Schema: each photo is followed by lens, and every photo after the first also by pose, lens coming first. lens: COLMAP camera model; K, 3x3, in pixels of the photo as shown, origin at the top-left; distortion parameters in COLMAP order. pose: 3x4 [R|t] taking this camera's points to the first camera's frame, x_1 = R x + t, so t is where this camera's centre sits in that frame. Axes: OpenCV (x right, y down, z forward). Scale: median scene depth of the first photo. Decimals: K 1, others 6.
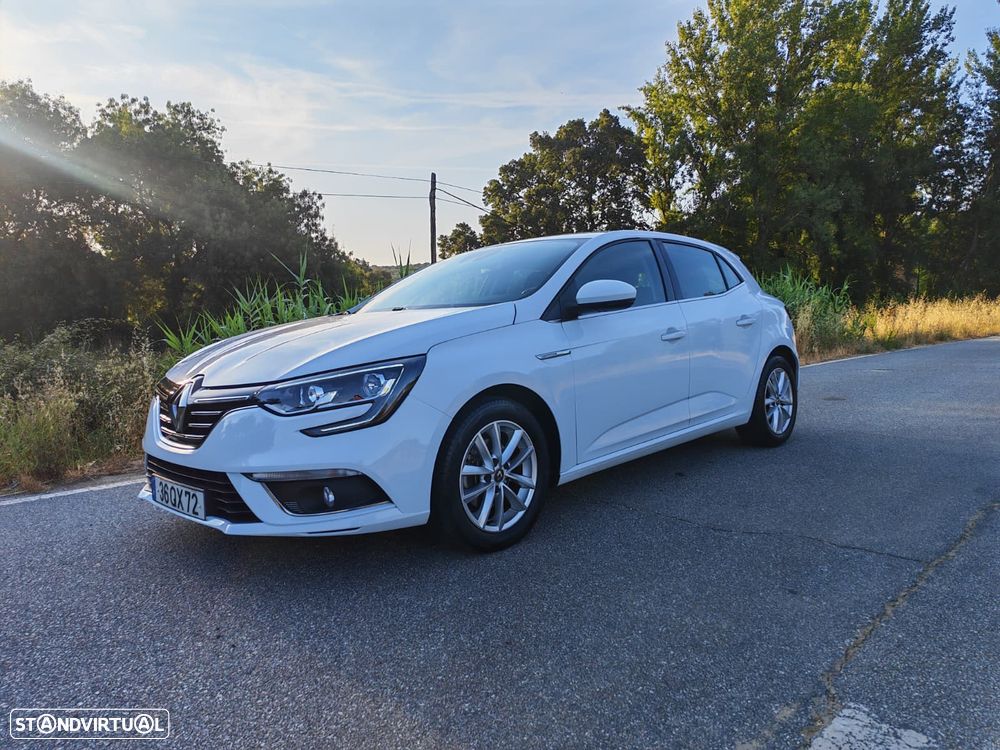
lens RADIAL K [[685.5, 0, 491.8], [0, 685.5, 385.9], [0, 0, 1]] dist [0.042971, -0.051685]
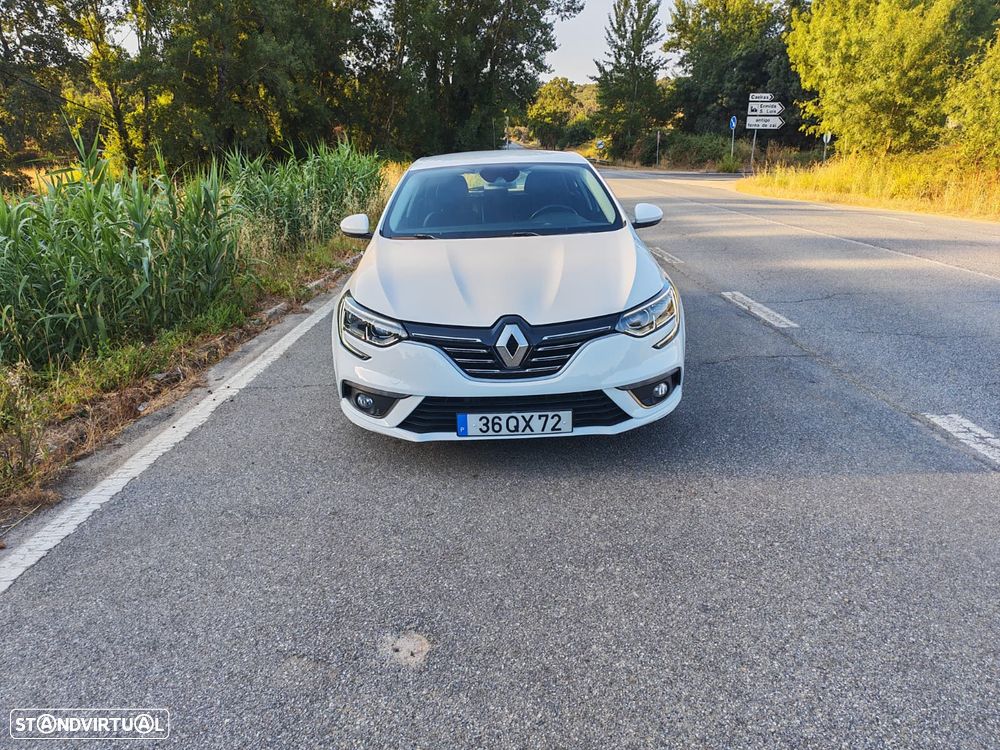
lens RADIAL K [[685.5, 0, 498.6], [0, 685.5, 379.4], [0, 0, 1]] dist [0.042971, -0.051685]
pose [[0.694199, -0.204818, 0.690027, -0.101031], [0.064170, 0.972453, 0.224091, -0.013448], [-0.716917, -0.111284, 0.688219, 0.020564]]
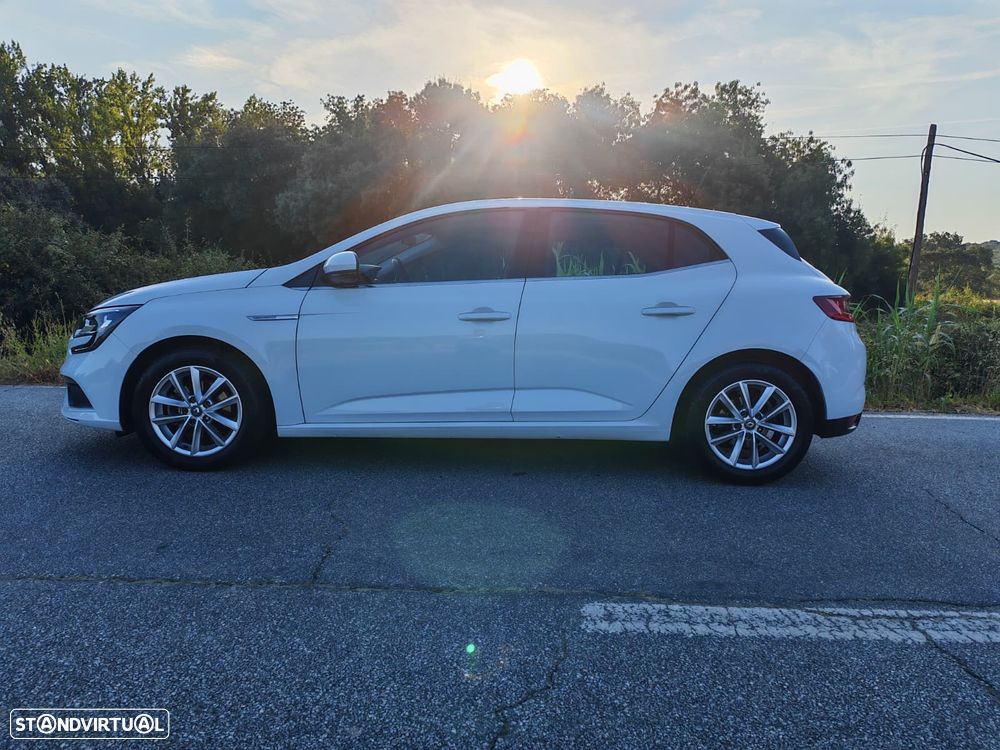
lens RADIAL K [[685.5, 0, 503.4], [0, 685.5, 390.9], [0, 0, 1]] dist [0.042971, -0.051685]
pose [[0.705285, 0.148202, -0.693260, 0.101223], [-0.120193, 0.988745, 0.089092, -0.006476], [0.698661, 0.020490, 0.715160, 0.041684]]
